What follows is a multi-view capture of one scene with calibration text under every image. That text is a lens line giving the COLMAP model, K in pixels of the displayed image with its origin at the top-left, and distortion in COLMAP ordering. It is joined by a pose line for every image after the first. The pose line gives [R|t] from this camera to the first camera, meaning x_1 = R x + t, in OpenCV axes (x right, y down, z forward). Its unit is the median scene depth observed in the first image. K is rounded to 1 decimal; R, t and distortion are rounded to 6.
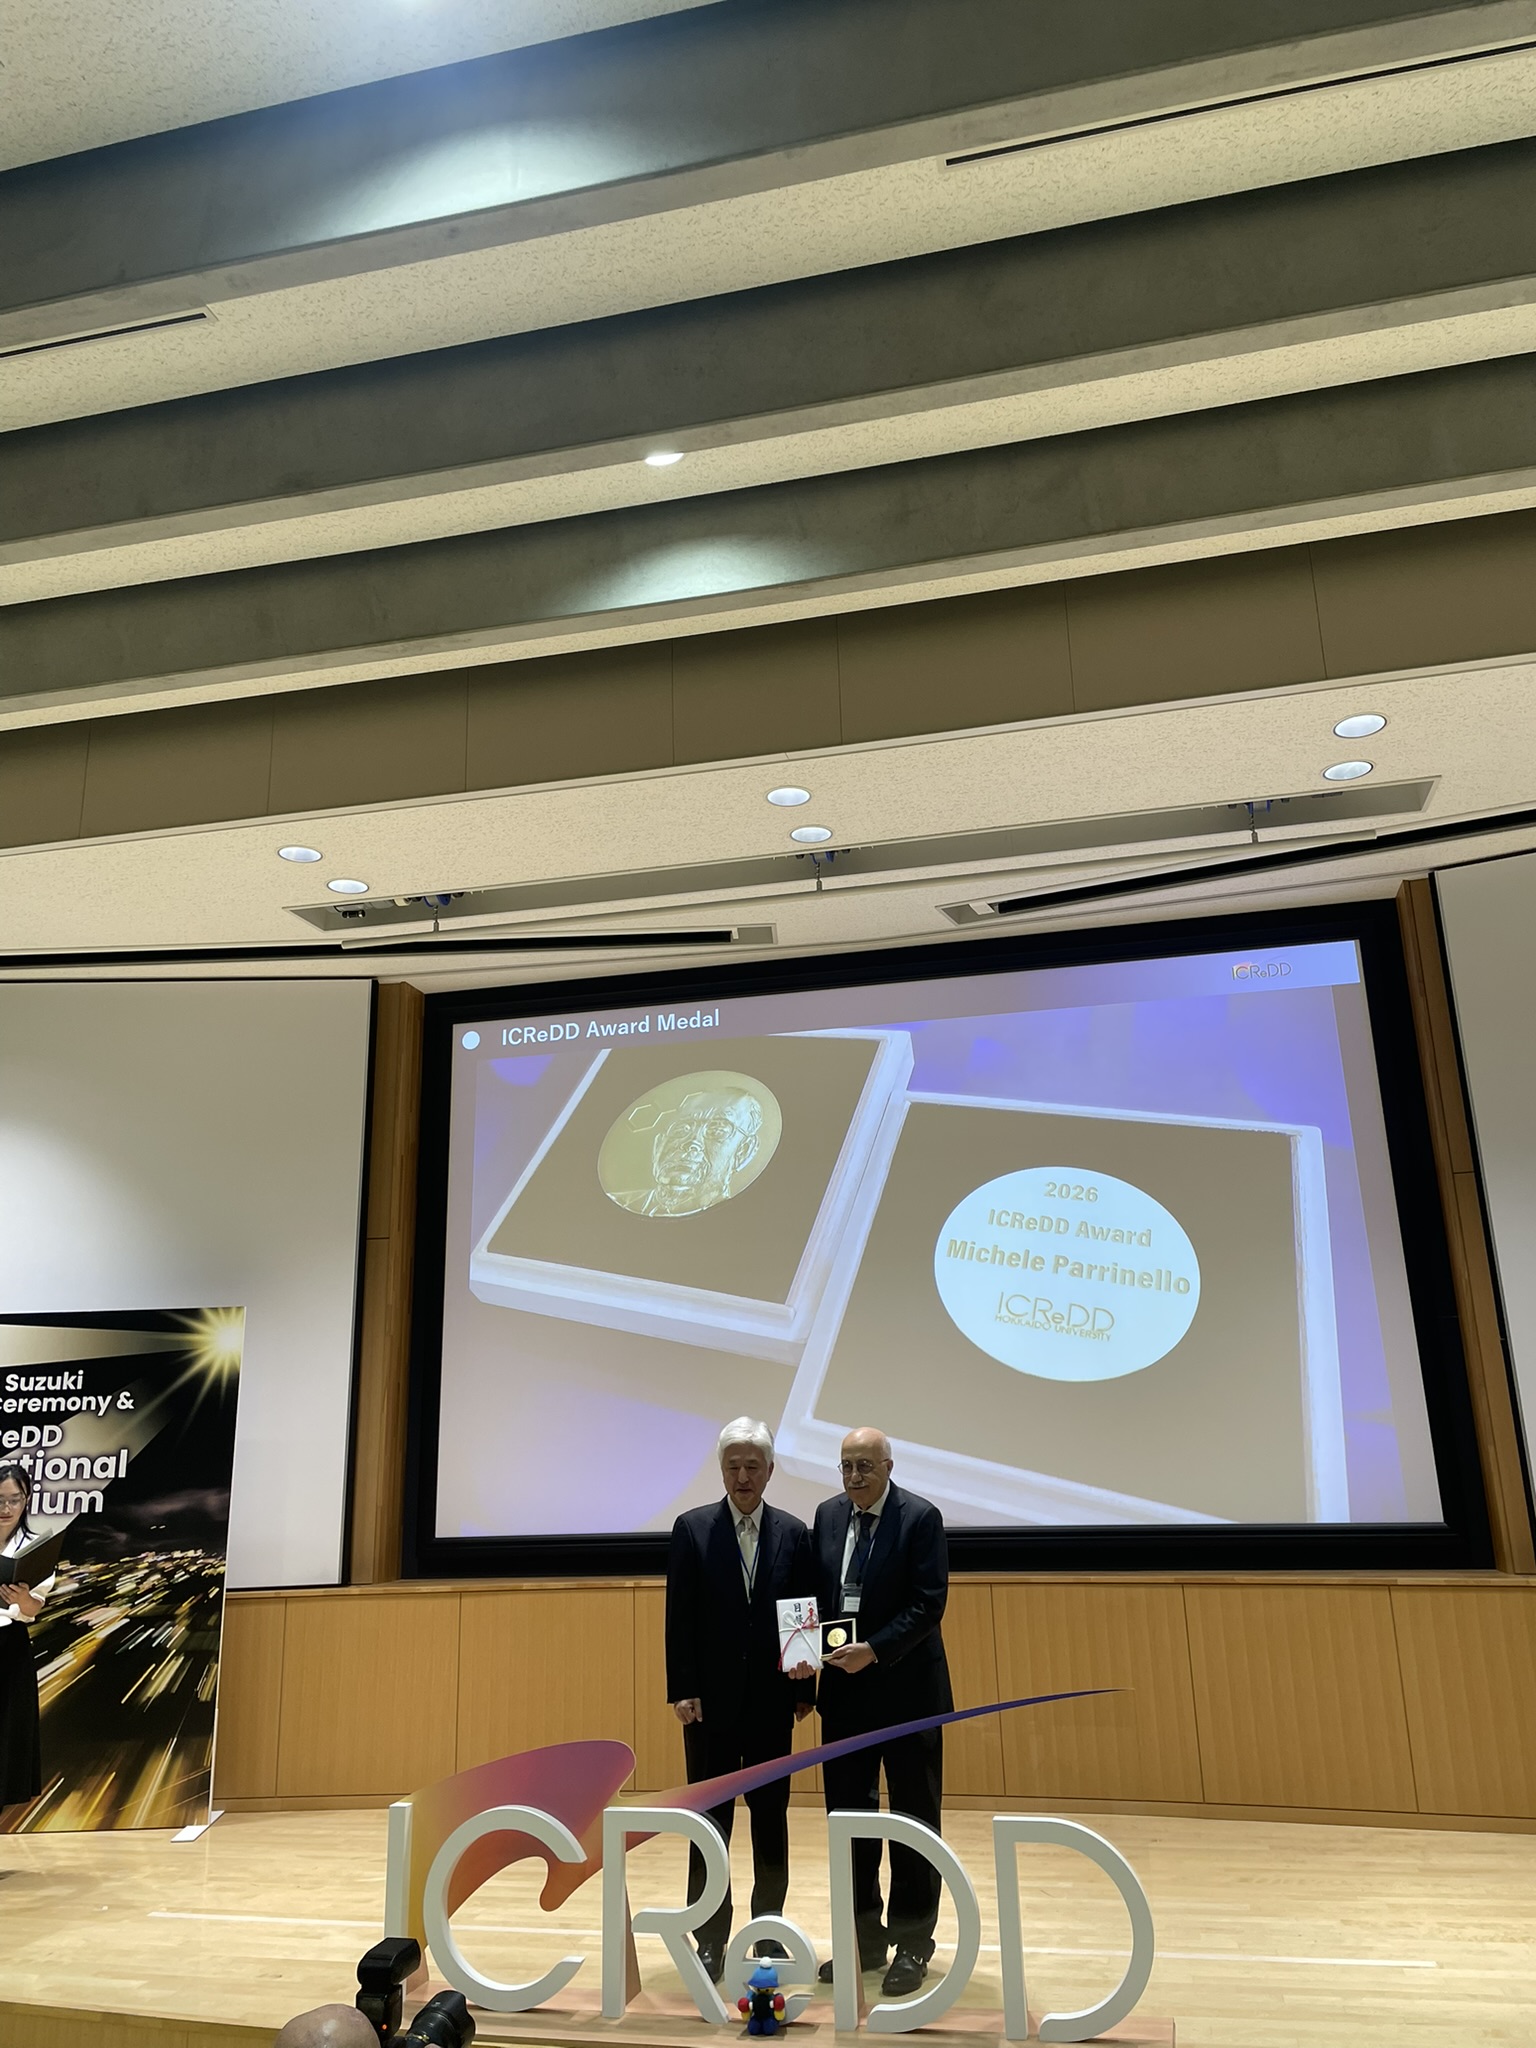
lens RADIAL K [[1565.9, 0, 771.1], [0, 1565.9, 1003.4], [0, 0, 1]] dist [0.098488, -0.126091]
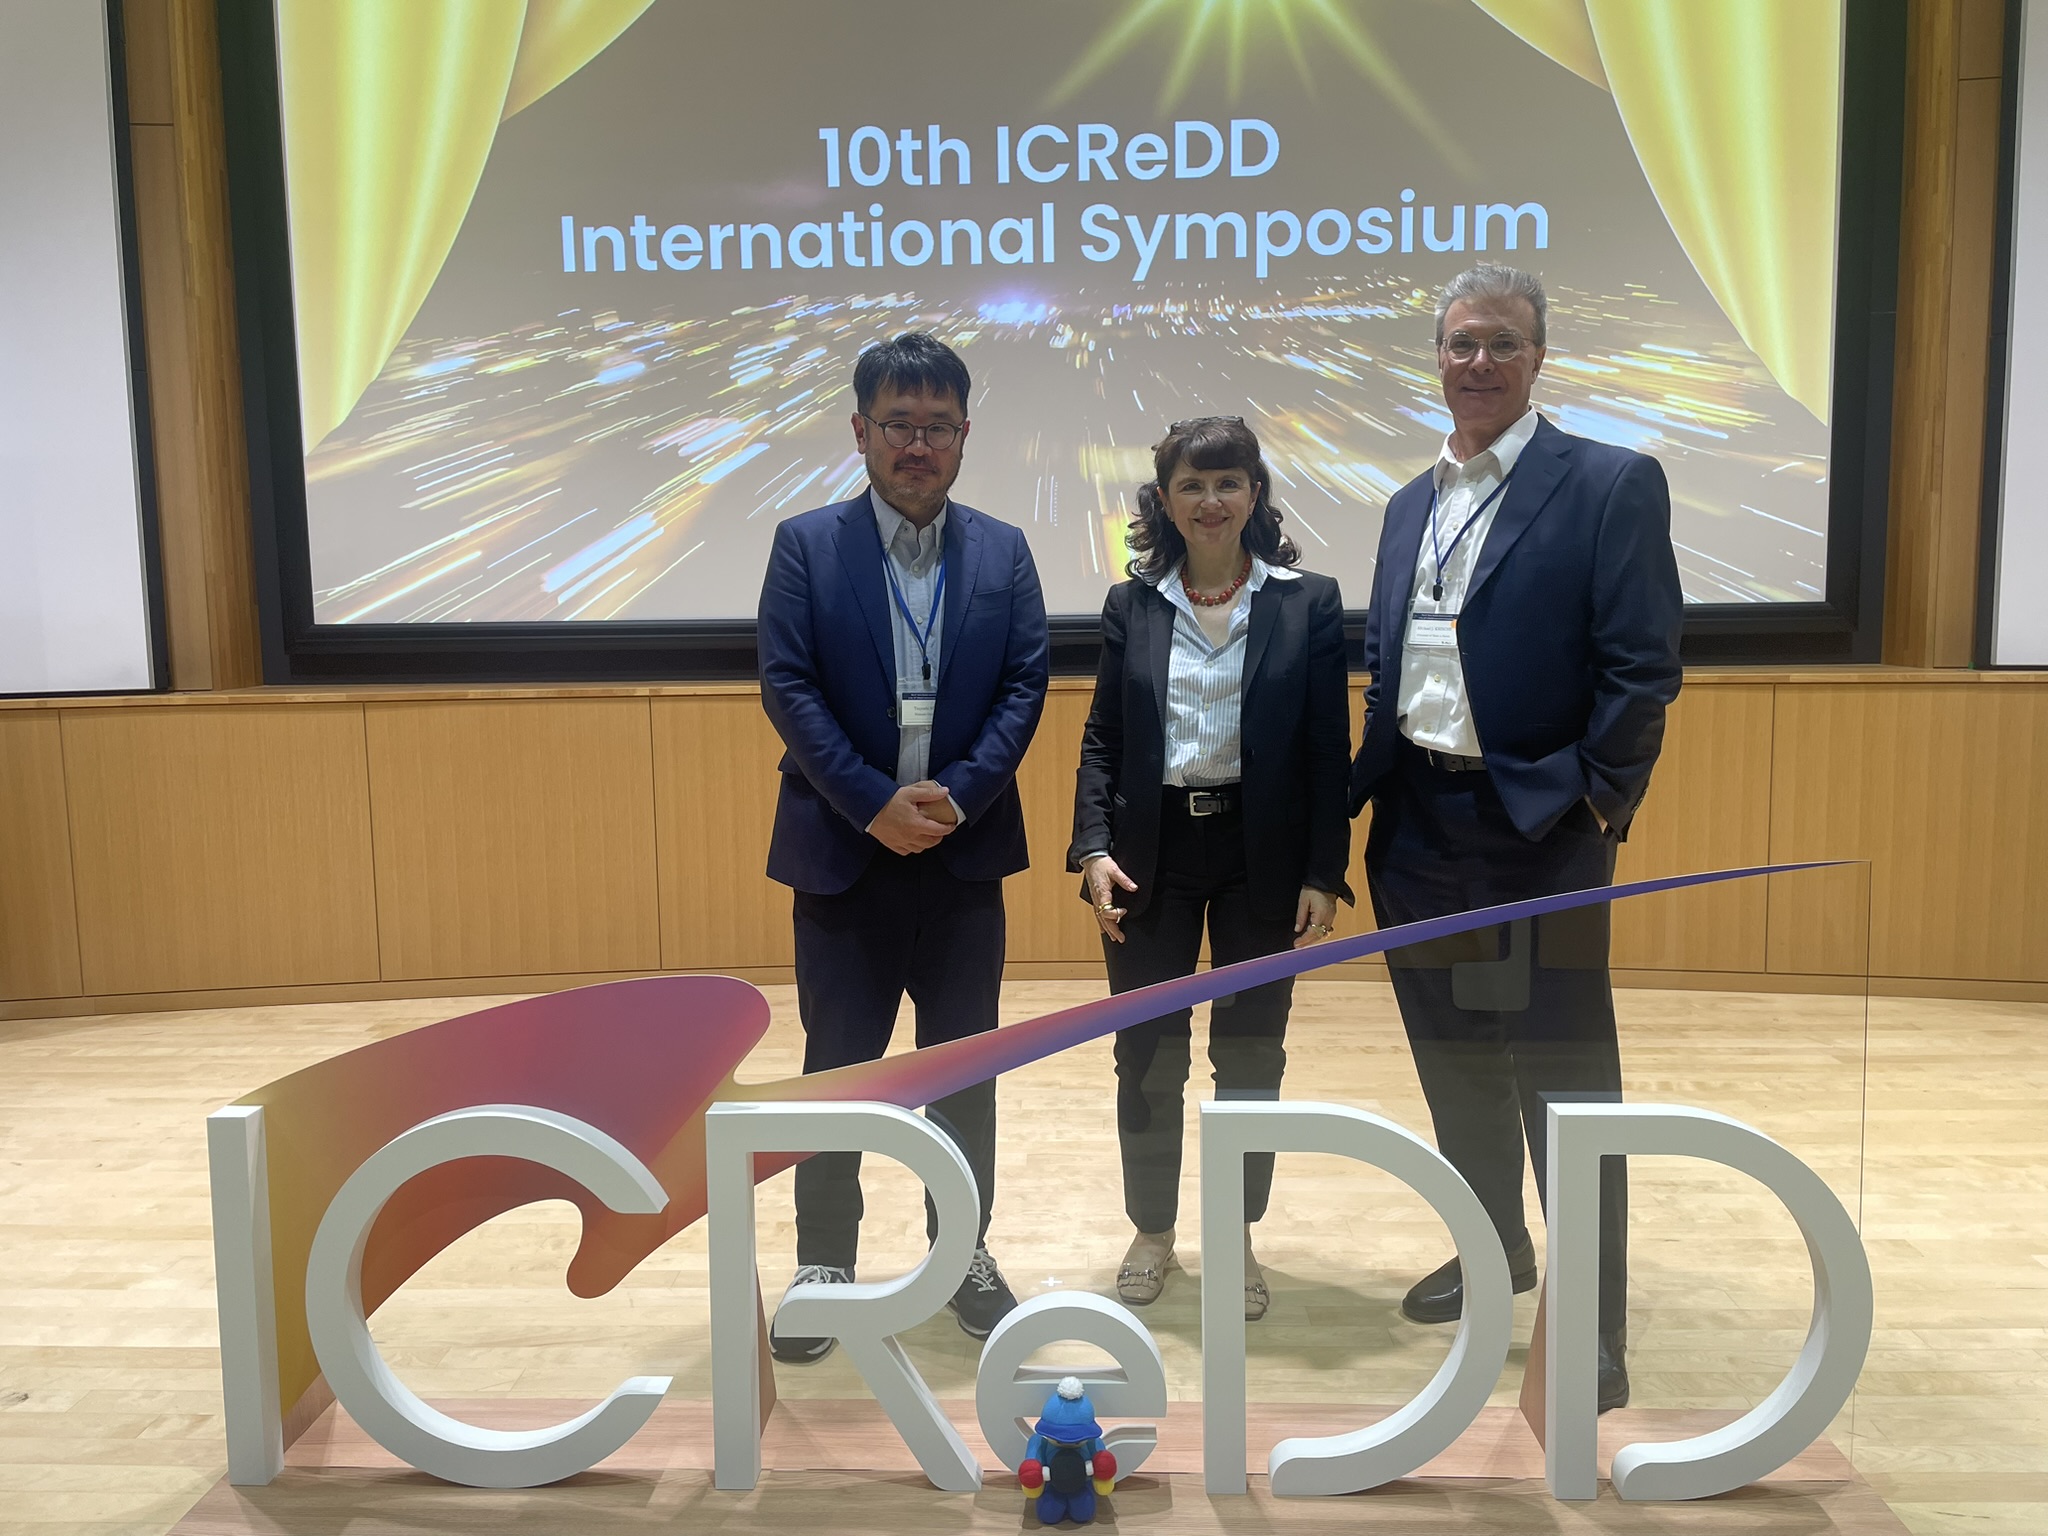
lens RADIAL K [[1565.9, 0, 1028.8], [0, 1565.9, 748.8], [0, 0, 1]] dist [0.098488, -0.126091]
pose [[0.979213, -0.008195, 0.202669, -0.074466], [-0.066560, 0.930871, 0.359233, 0.165479], [-0.191603, -0.365255, 0.910976, 0.423179]]
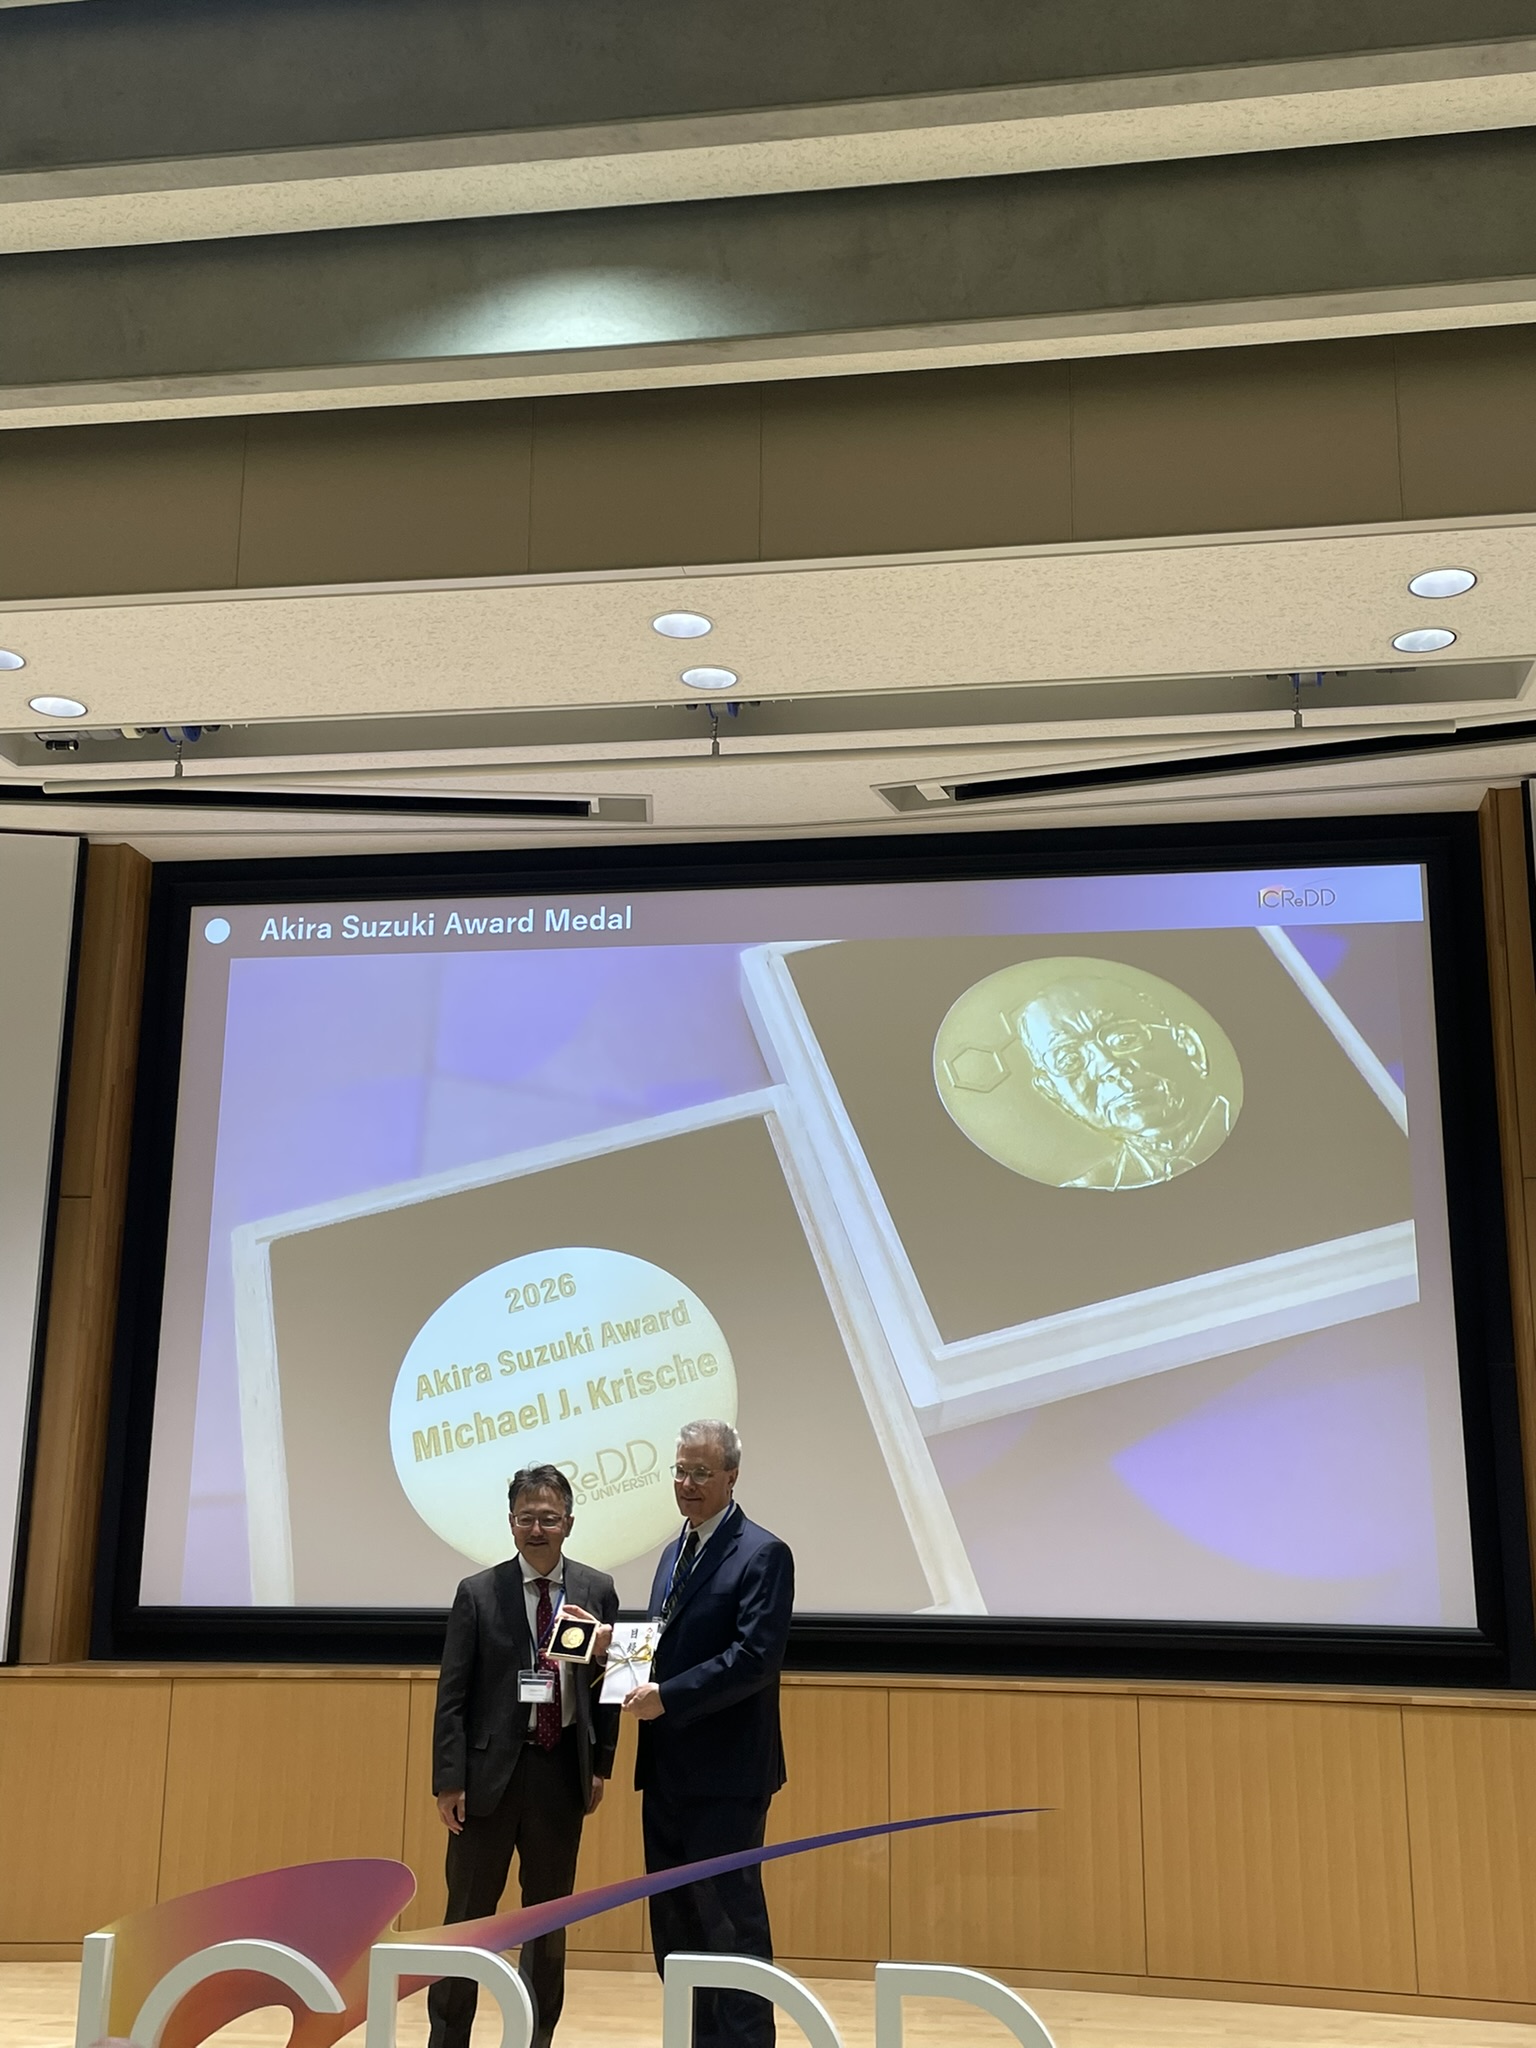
lens RADIAL K [[2230.1, 0, 766.4], [0, 2230.1, 1012.7], [0, 0, 1]] dist [0.080996, -0.040259]
pose [[0.996248, 0.054263, 0.067423, -0.009727], [-0.057519, 0.997222, 0.047333, -0.002679], [-0.064667, -0.051033, 0.996601, -0.052115]]
